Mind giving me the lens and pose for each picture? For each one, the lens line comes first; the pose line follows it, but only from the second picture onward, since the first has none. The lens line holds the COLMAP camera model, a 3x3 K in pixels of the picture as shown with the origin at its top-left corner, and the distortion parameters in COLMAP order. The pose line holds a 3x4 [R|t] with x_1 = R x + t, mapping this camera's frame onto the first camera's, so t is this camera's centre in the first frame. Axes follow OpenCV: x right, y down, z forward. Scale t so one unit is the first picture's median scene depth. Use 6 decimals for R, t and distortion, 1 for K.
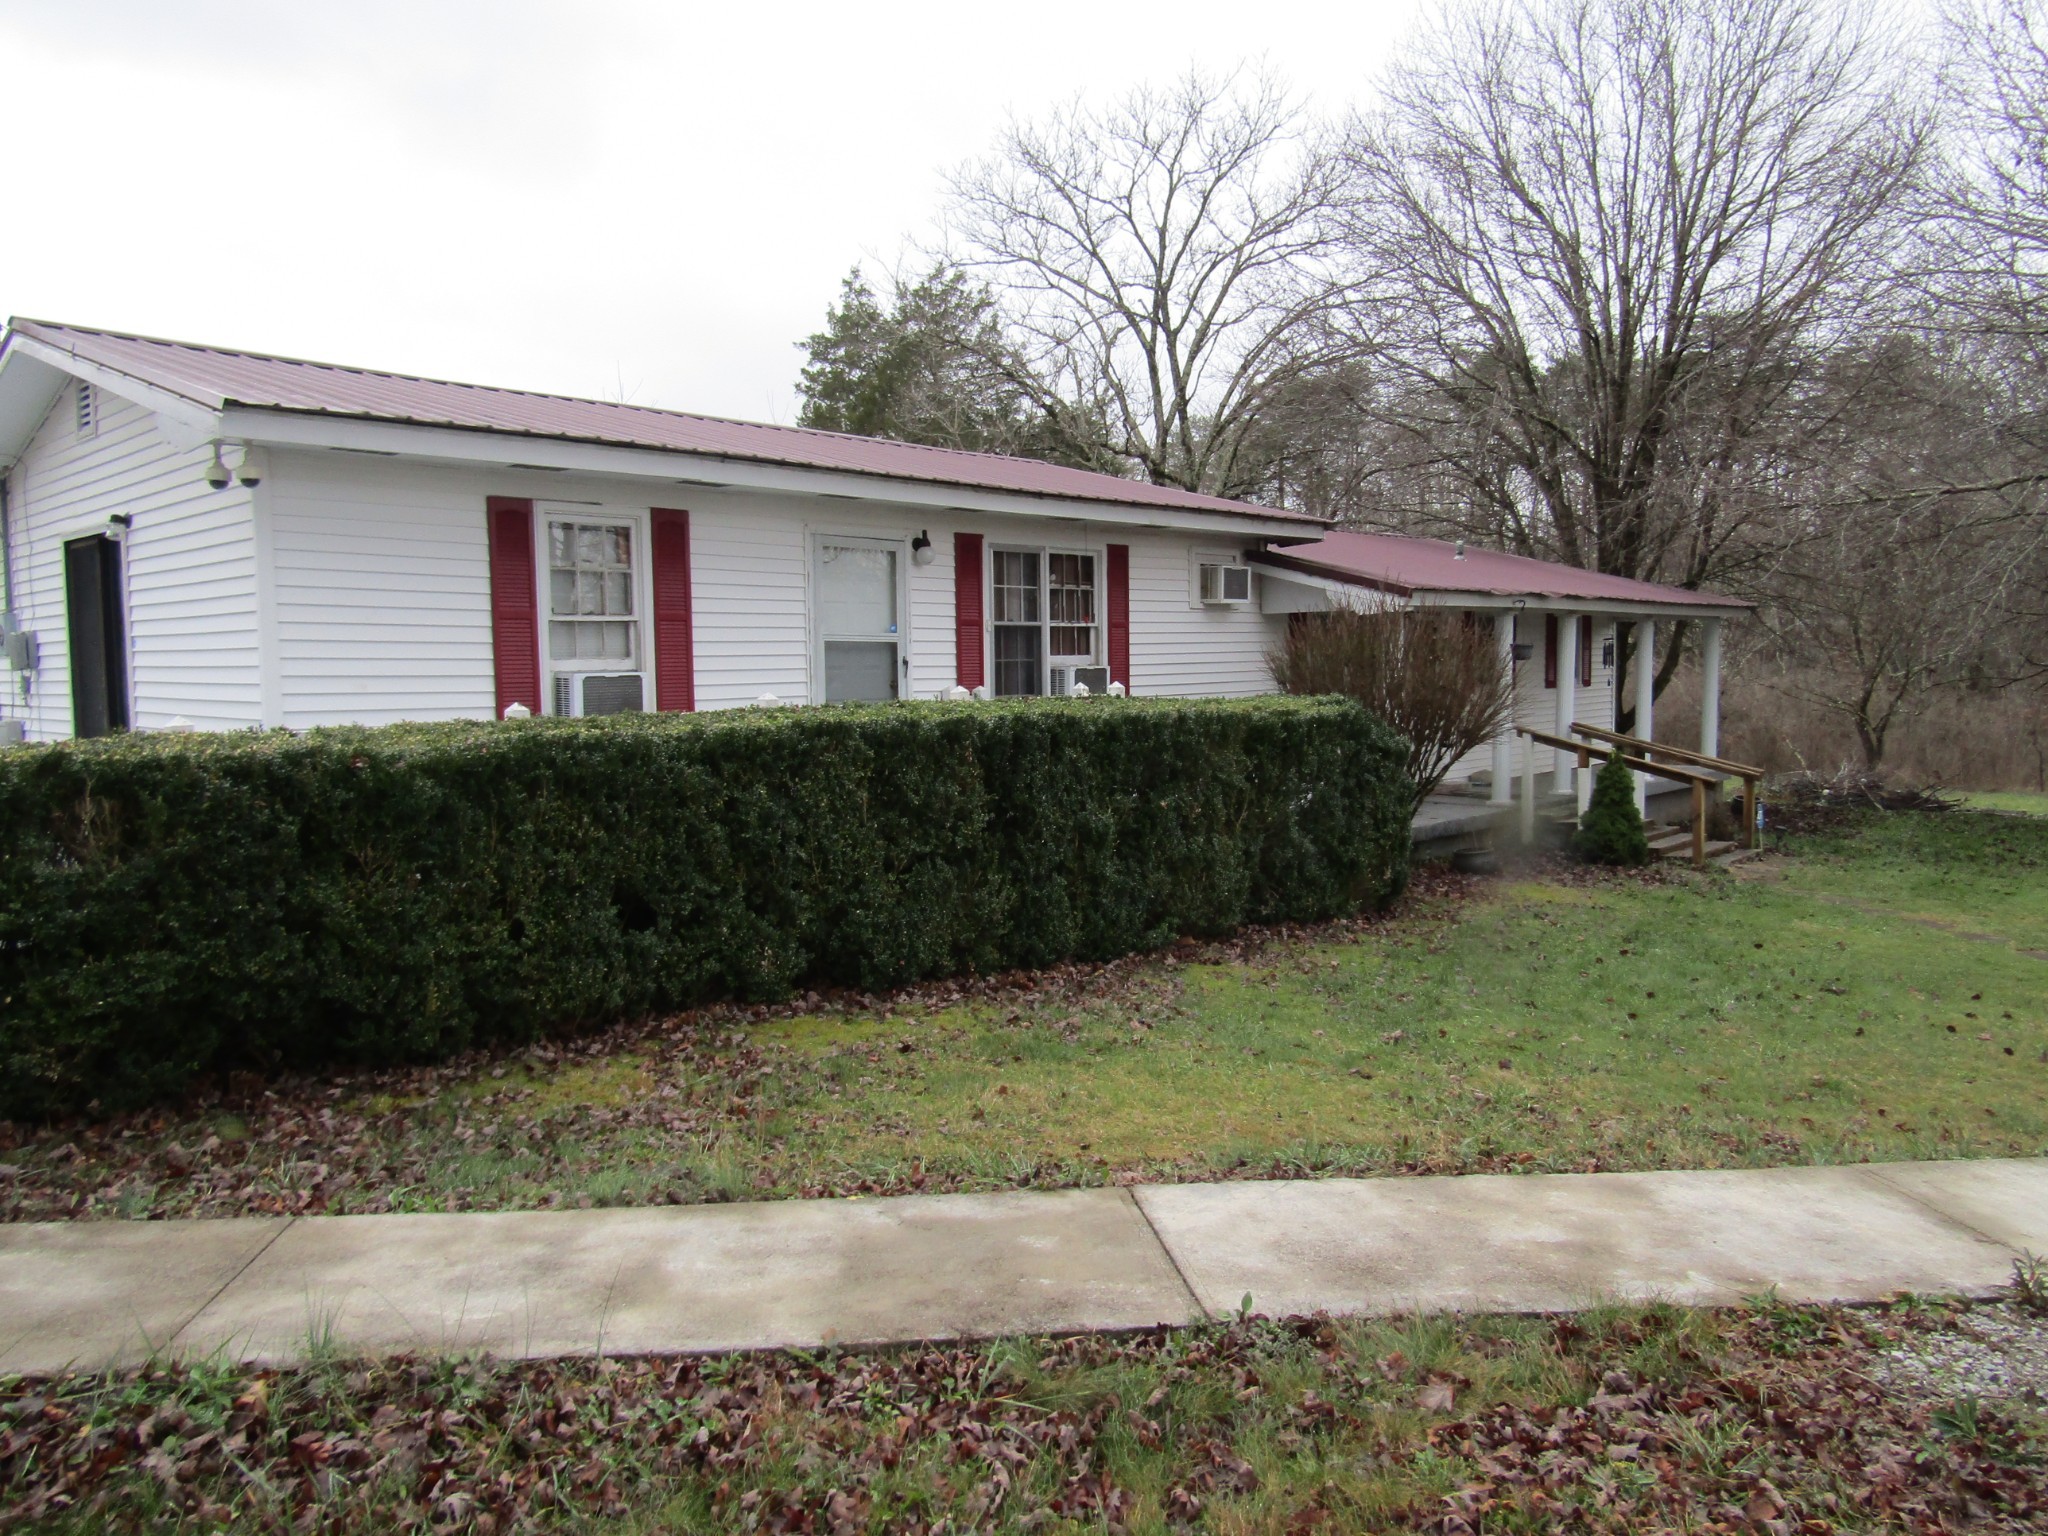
lens RADIAL K [[1457.7, 0, 1012.4], [0, 1457.7, 767.8], [0, 0, 1]] dist [-0.006565, -0.000517]
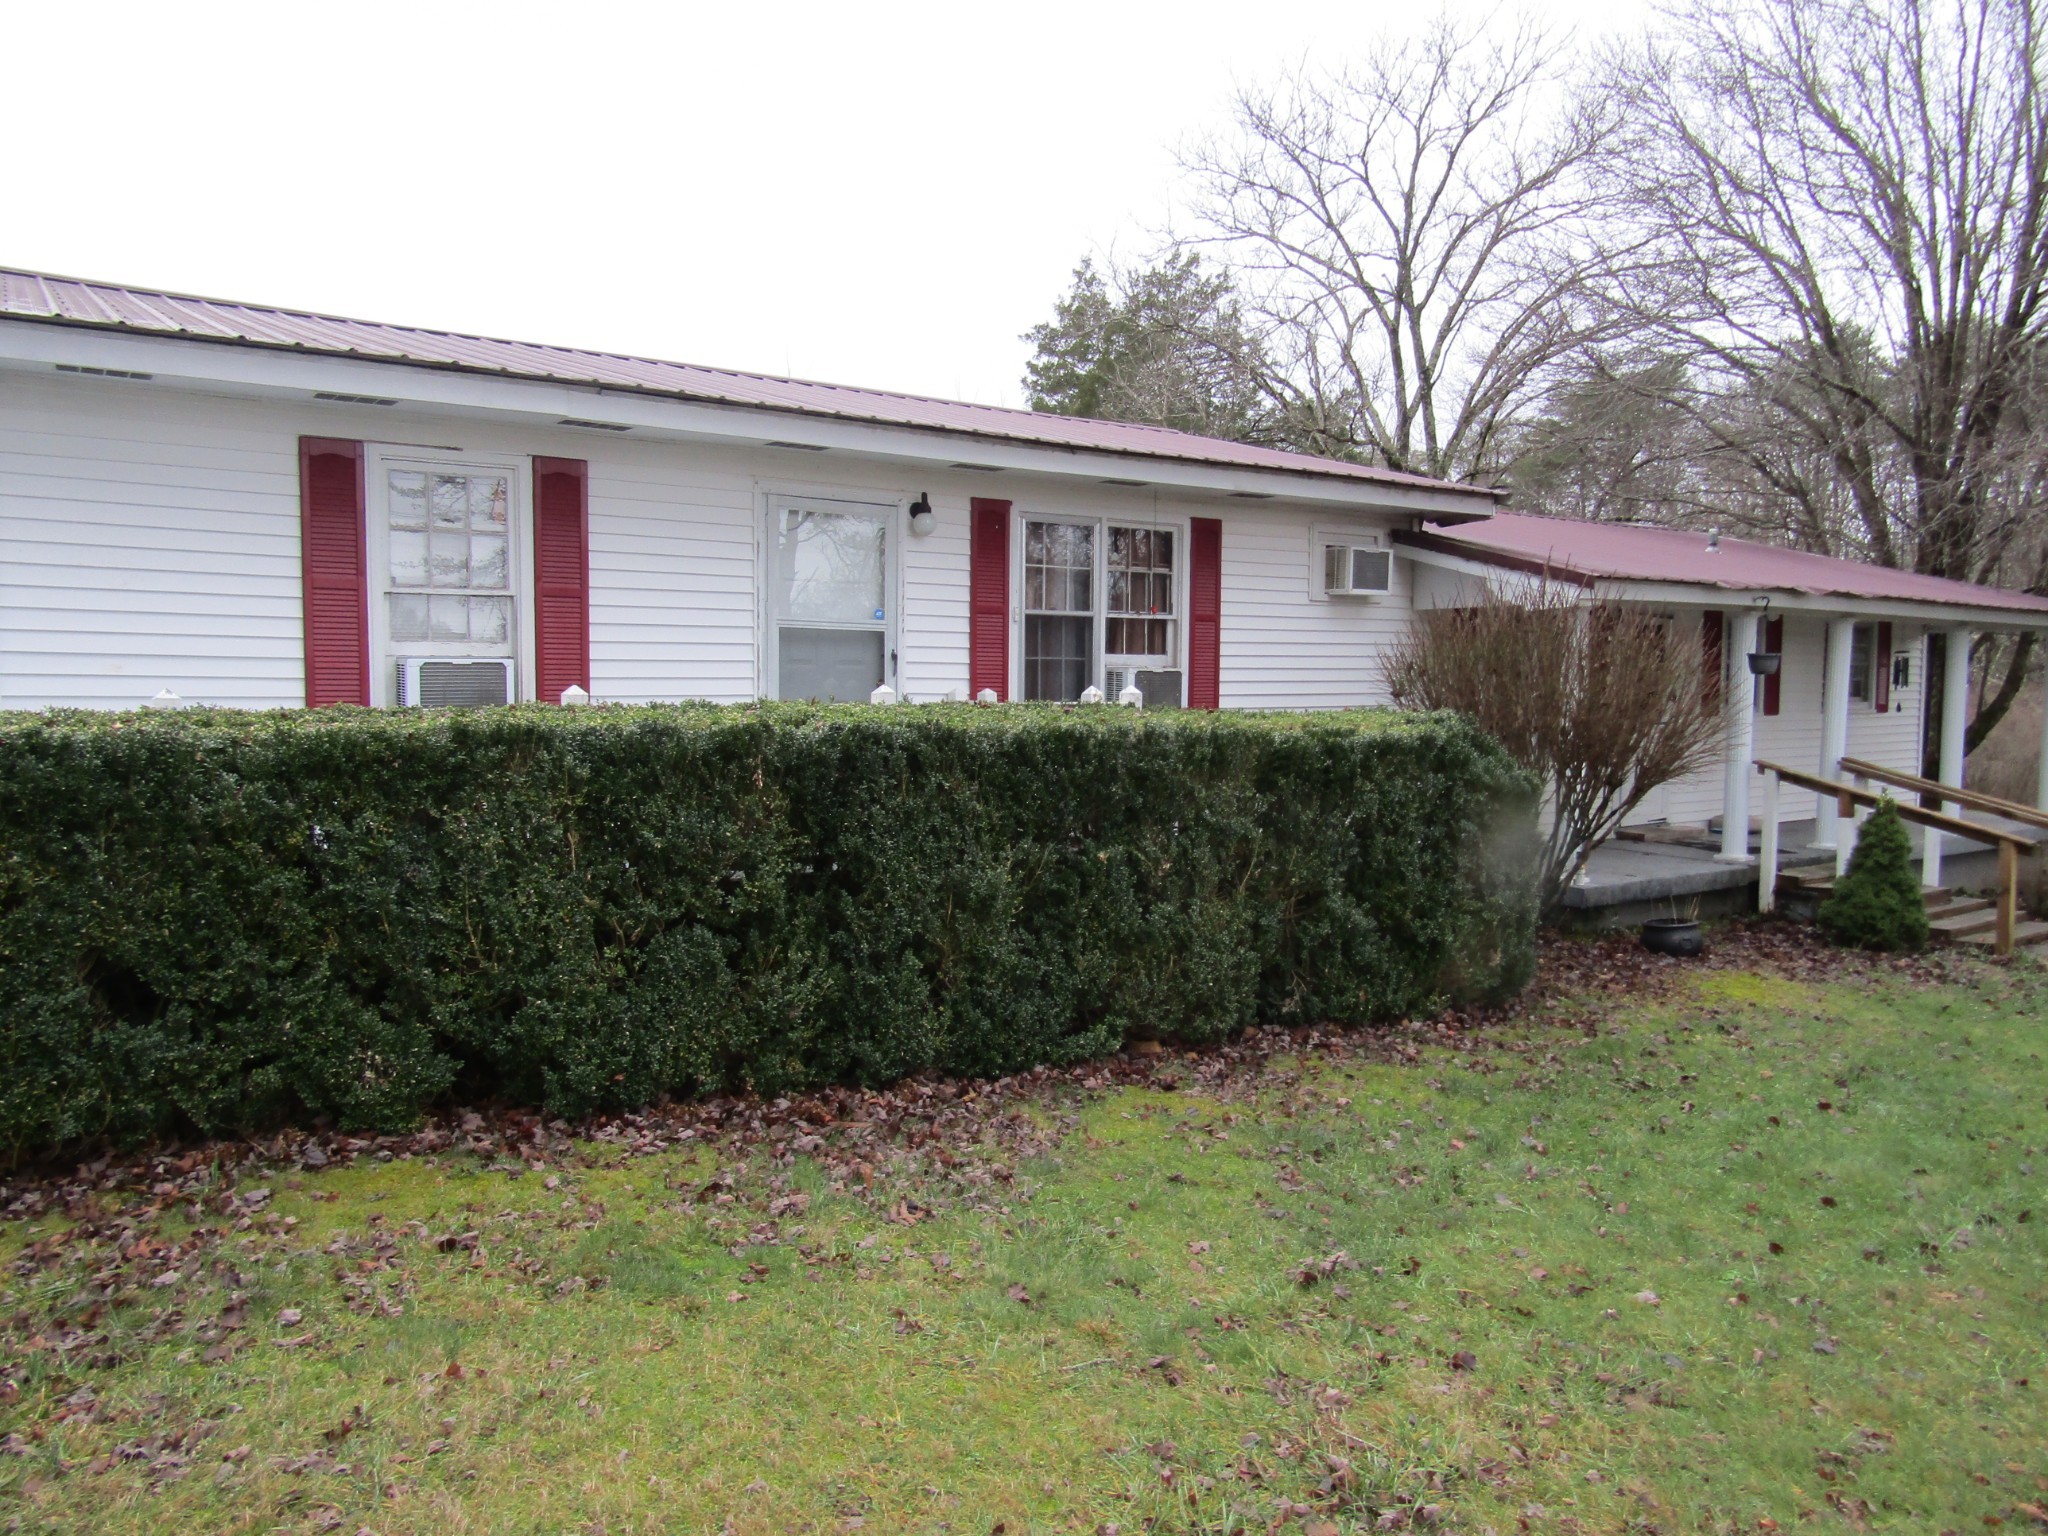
lens RADIAL K [[1457.7, 0, 1014.5], [0, 1457.7, 771.0], [0, 0, 1]] dist [-0.006565, -0.000517]
pose [[0.980822, 0.032803, -0.192123, 0.127978], [-0.033996, 0.999418, -0.002914, -0.008333], [0.191916, 0.009389, 0.981366, 0.195782]]
